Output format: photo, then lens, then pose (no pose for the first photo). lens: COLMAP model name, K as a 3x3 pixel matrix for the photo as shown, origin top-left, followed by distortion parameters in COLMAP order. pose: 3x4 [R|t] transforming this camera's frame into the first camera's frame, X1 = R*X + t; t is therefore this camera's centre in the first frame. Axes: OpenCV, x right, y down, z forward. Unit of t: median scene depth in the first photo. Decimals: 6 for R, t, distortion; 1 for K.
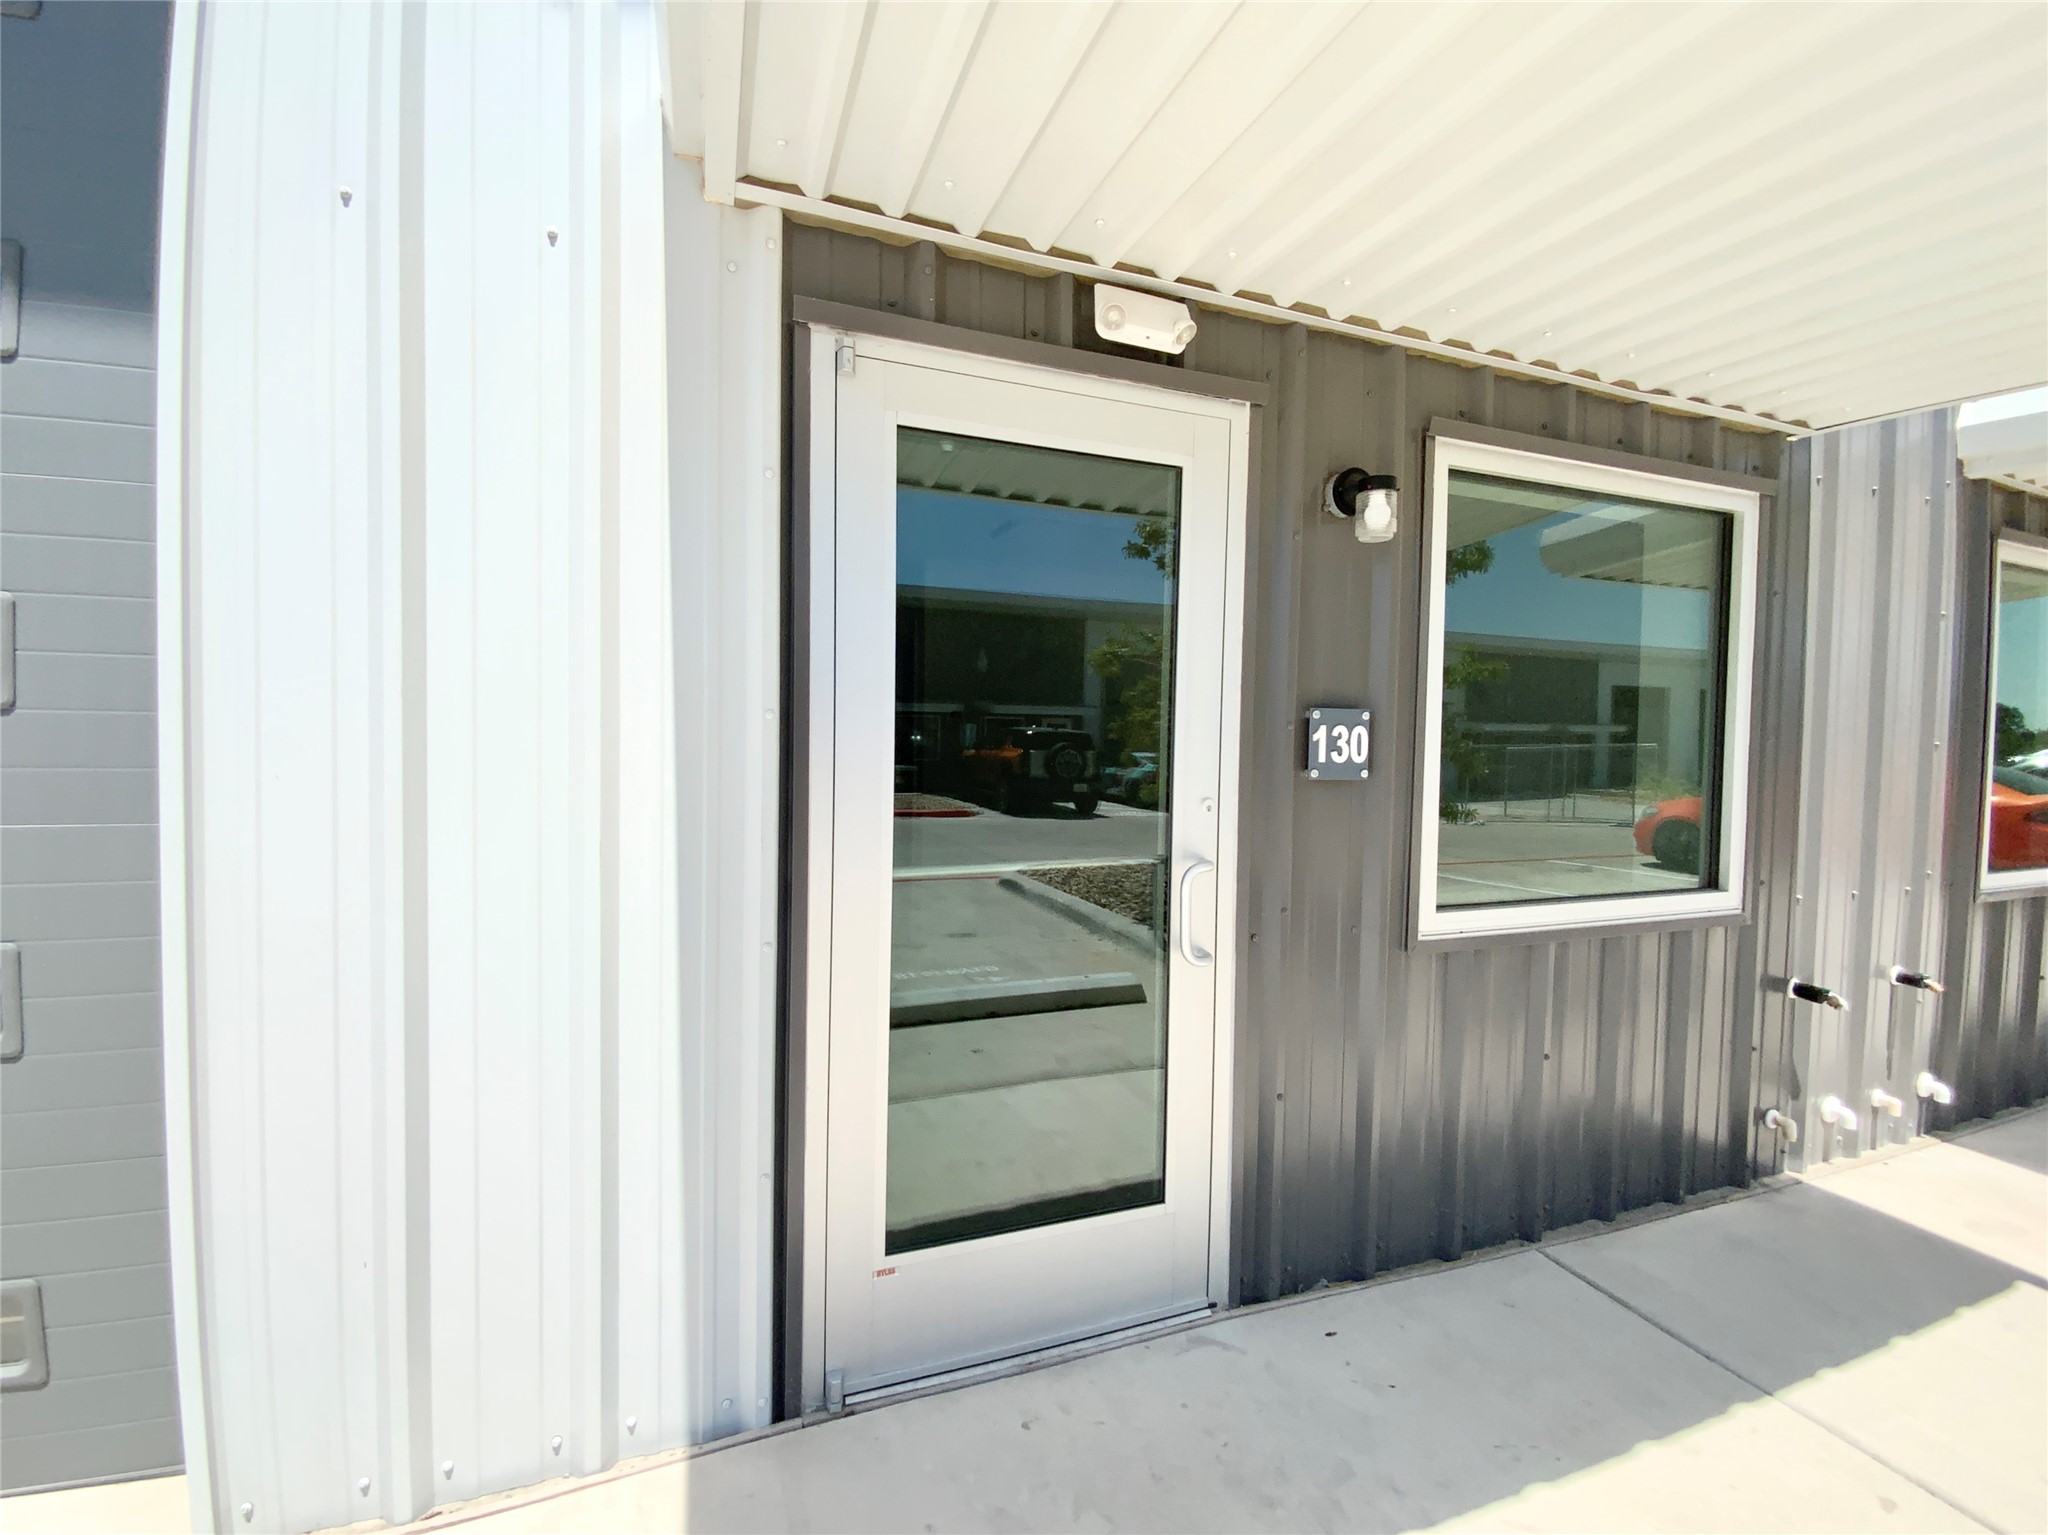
lens RADIAL K [[868.7, 0, 1021.1], [0, 868.7, 769.7], [0, 0, 1]] dist [0.019261, -0.017880]
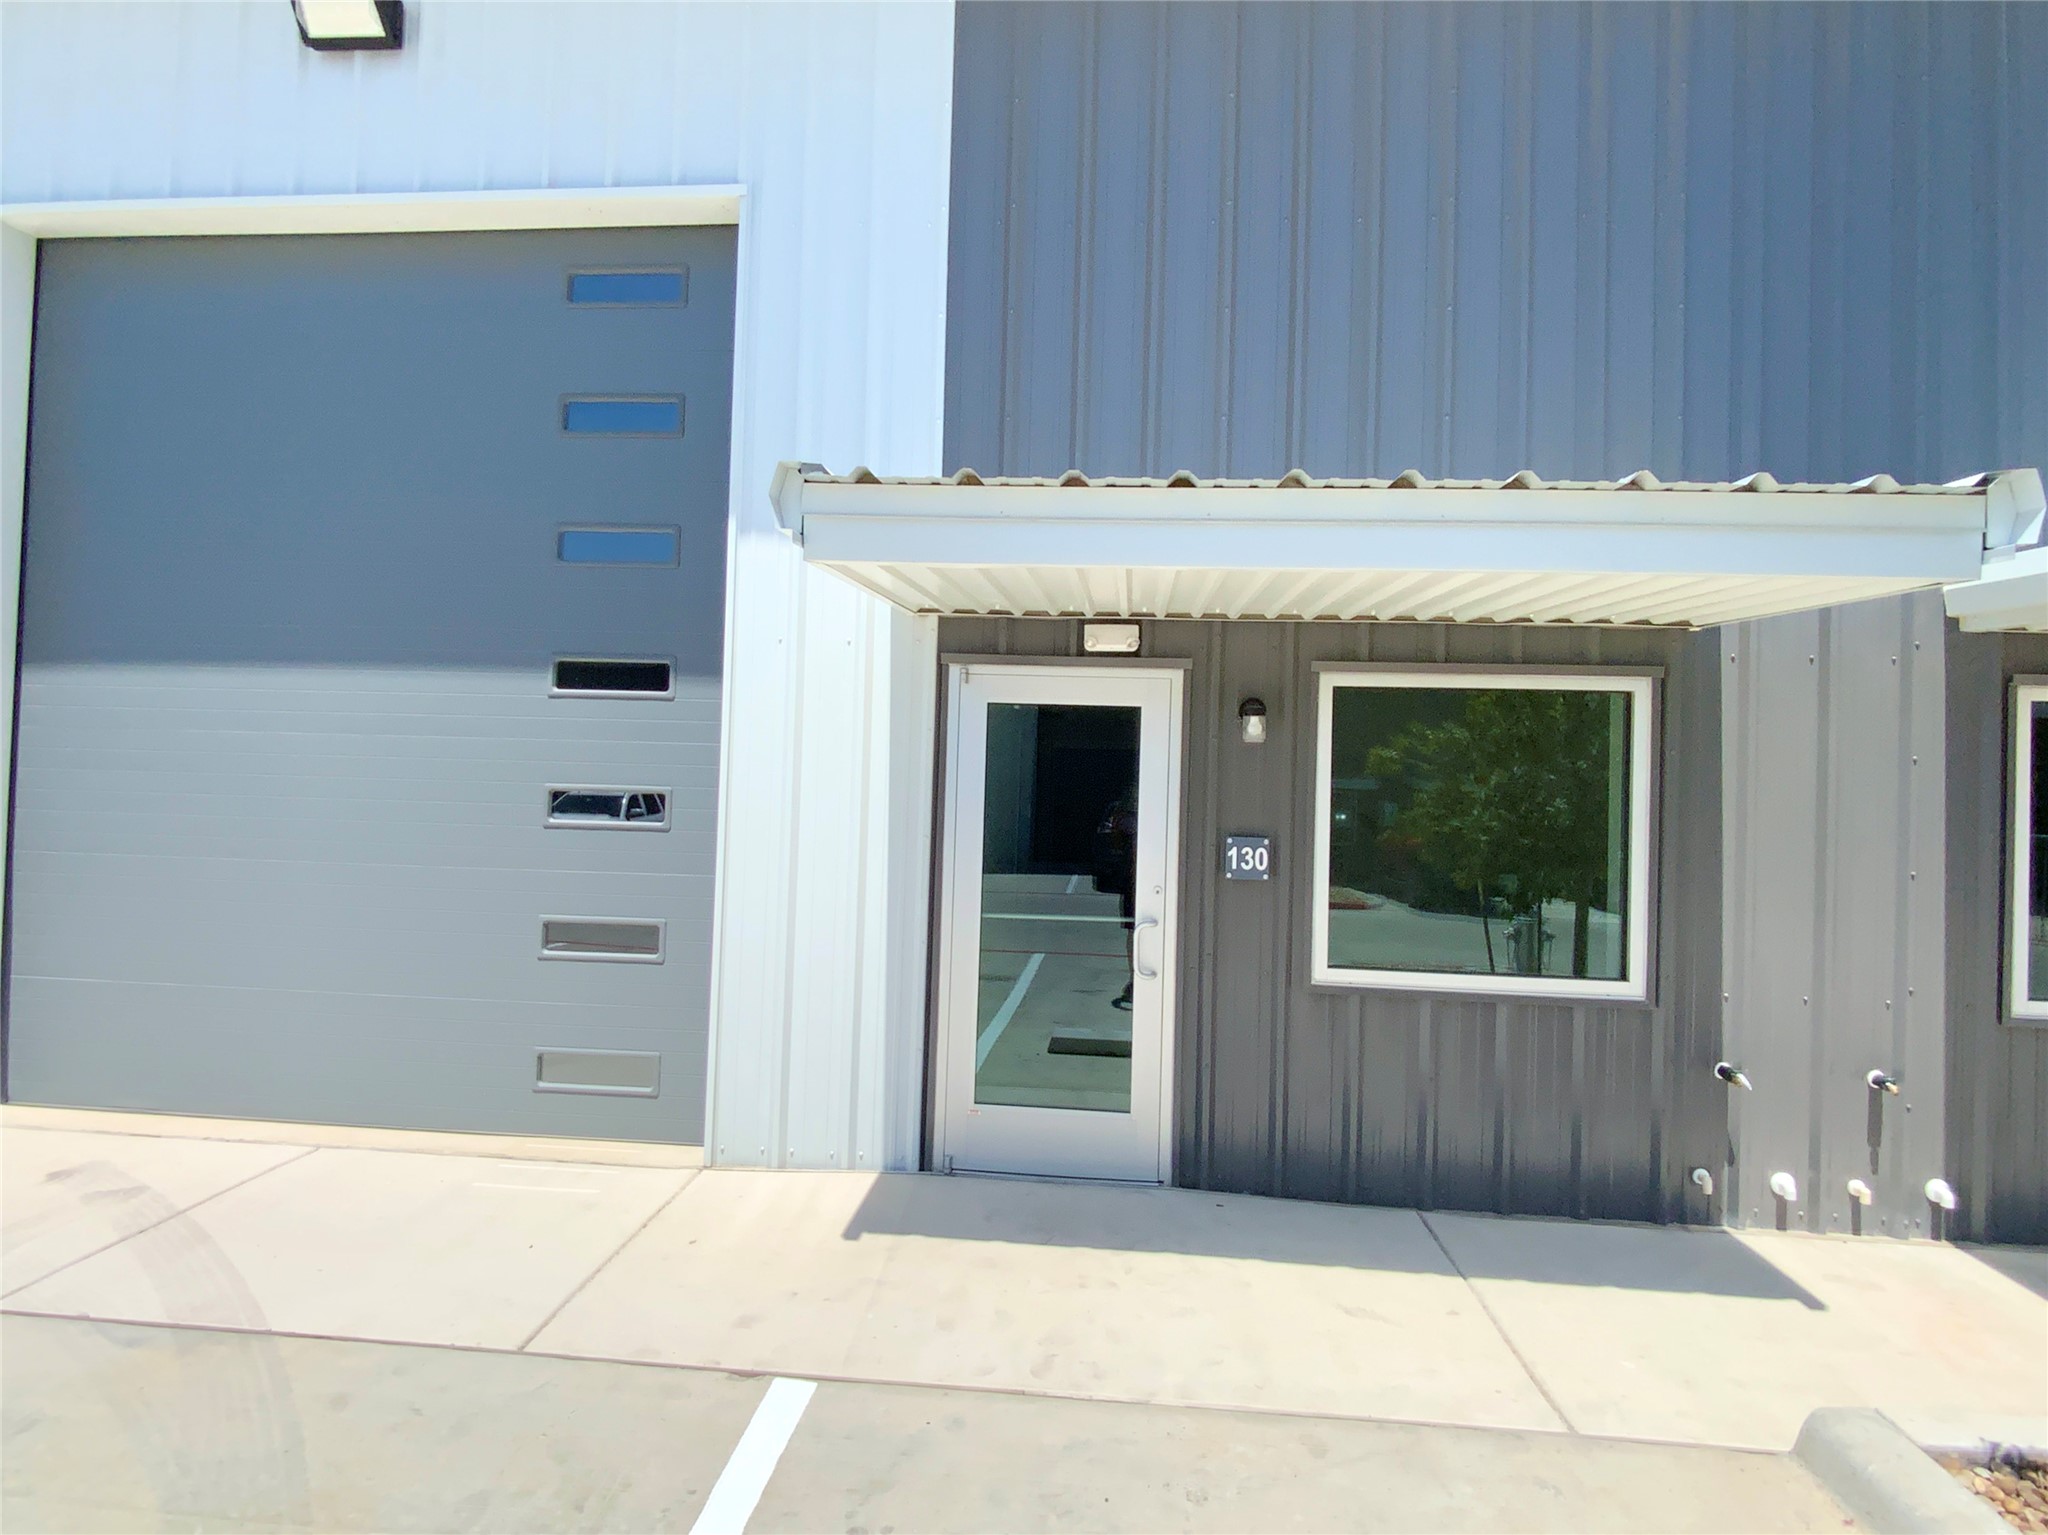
lens RADIAL K [[1050.4, 0, 1020.5], [0, 1050.4, 765.3], [0, 0, 1]] dist [-0.001718, -0.001296]
pose [[0.900726, -0.001867, -0.434383, 0.860152], [-0.031930, 0.997001, -0.070494, -0.052045], [0.433212, 0.077365, 0.897965, -1.036995]]
